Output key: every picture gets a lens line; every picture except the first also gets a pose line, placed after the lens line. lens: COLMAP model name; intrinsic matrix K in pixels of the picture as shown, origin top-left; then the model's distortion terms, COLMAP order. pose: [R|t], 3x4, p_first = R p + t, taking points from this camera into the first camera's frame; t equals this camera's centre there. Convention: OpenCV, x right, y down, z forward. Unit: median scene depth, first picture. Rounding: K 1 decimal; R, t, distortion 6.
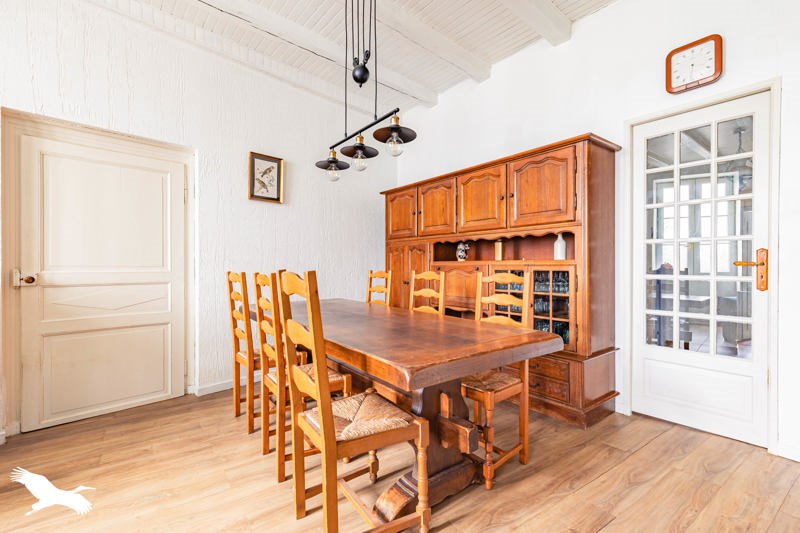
lens RADIAL K [[371.1, 0, 408.5], [0, 371.1, 267.9], [0, 0, 1]] dist [0.001207, 0.000055]
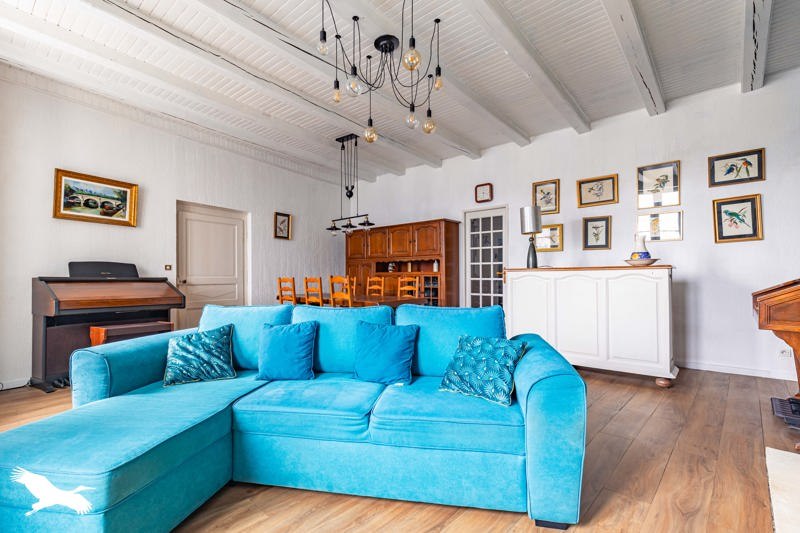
lens RADIAL K [[359.6, 0, 398.4], [0, 359.6, 273.4], [0, 0, 1]] dist [0.001171, 0.000089]
pose [[0.985943, -0.001563, 0.167072, -0.164060], [0.004186, 0.999873, -0.015352, 0.020020], [-0.167027, 0.015835, 0.985825, -1.055531]]
